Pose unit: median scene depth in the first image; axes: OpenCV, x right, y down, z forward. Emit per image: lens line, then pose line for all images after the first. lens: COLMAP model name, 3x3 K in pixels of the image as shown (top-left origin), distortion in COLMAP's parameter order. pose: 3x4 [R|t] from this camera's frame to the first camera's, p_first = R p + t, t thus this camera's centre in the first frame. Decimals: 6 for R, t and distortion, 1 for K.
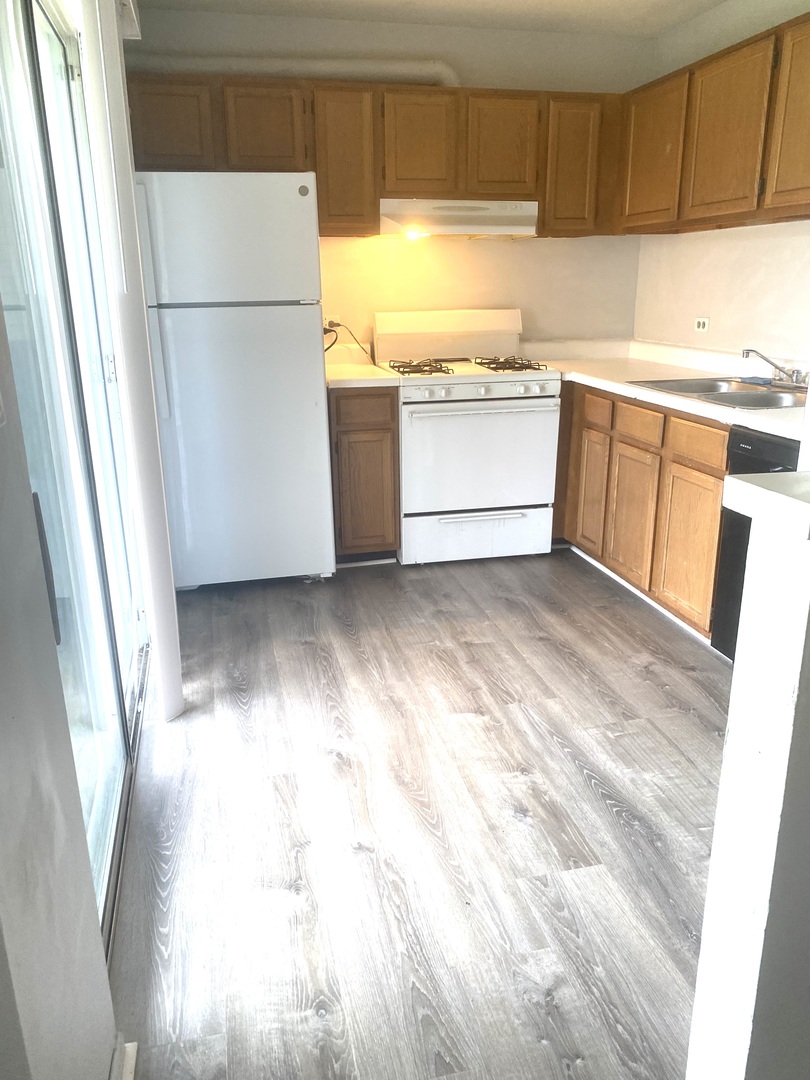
lens RADIAL K [[815.9, 0, 405.0], [0, 815.9, 540.0], [0, 0, 1]] dist [0.085615, -0.150806]
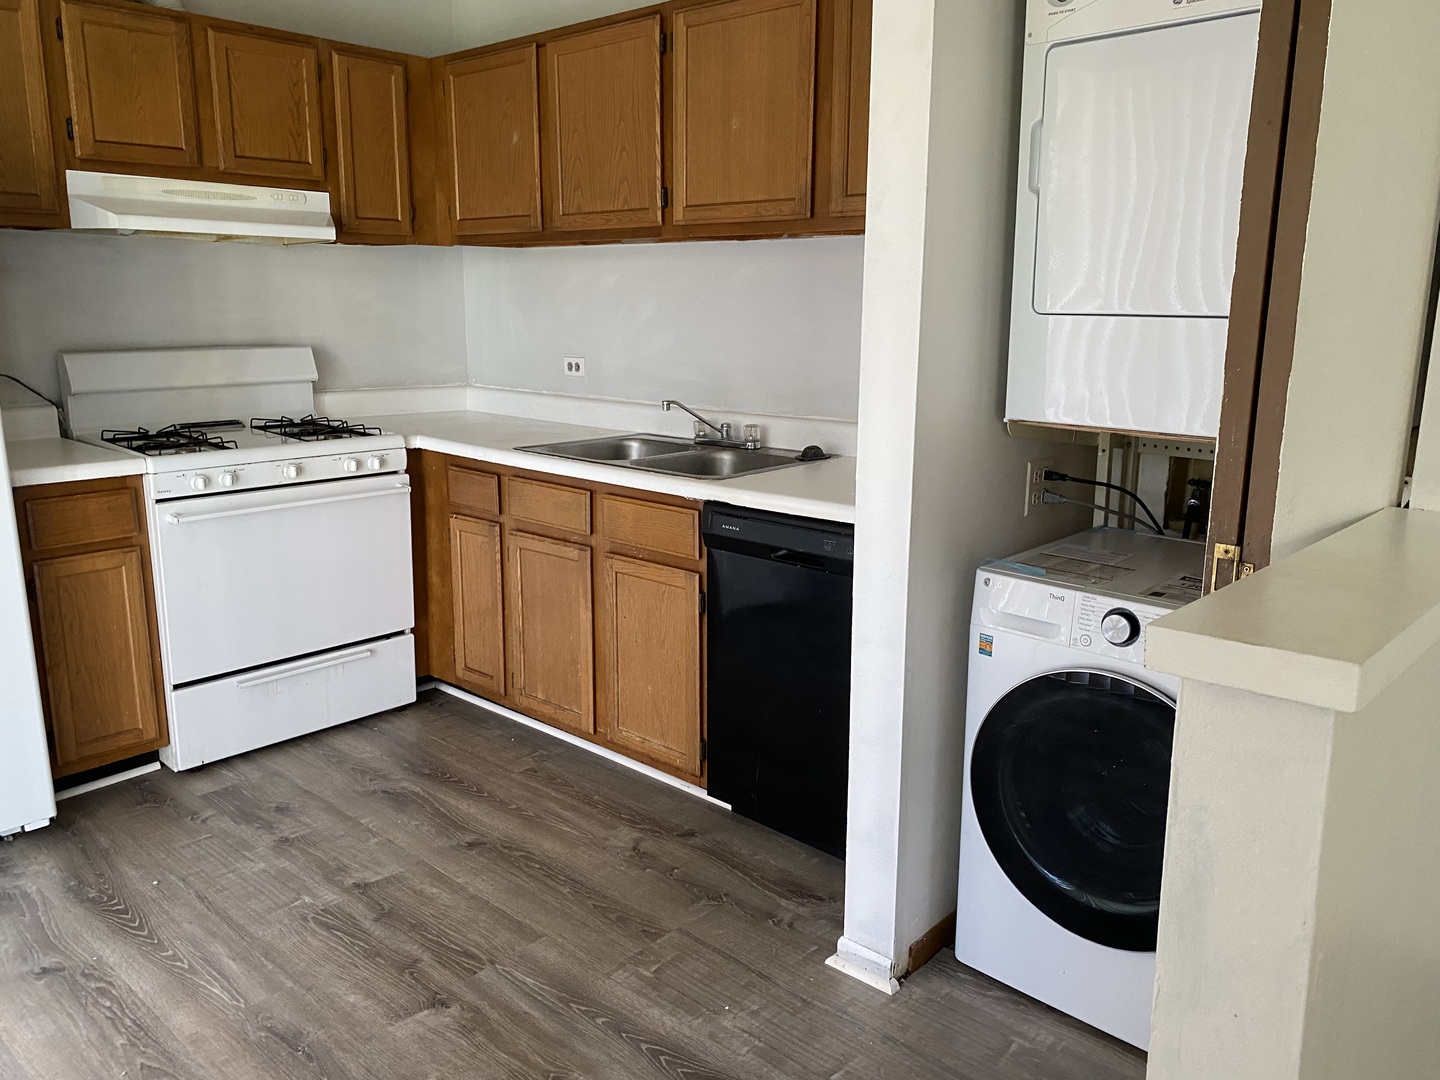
lens RADIAL K [[1087.9, 0, 722.9], [0, 1087.9, 519.5], [0, 0, 1]] dist [0.085615, -0.150806]
pose [[0.825334, -0.095904, 0.556441, -0.113826], [0.153885, 0.986371, -0.058244, -0.046477], [-0.543271, 0.133698, 0.828843, 0.120372]]
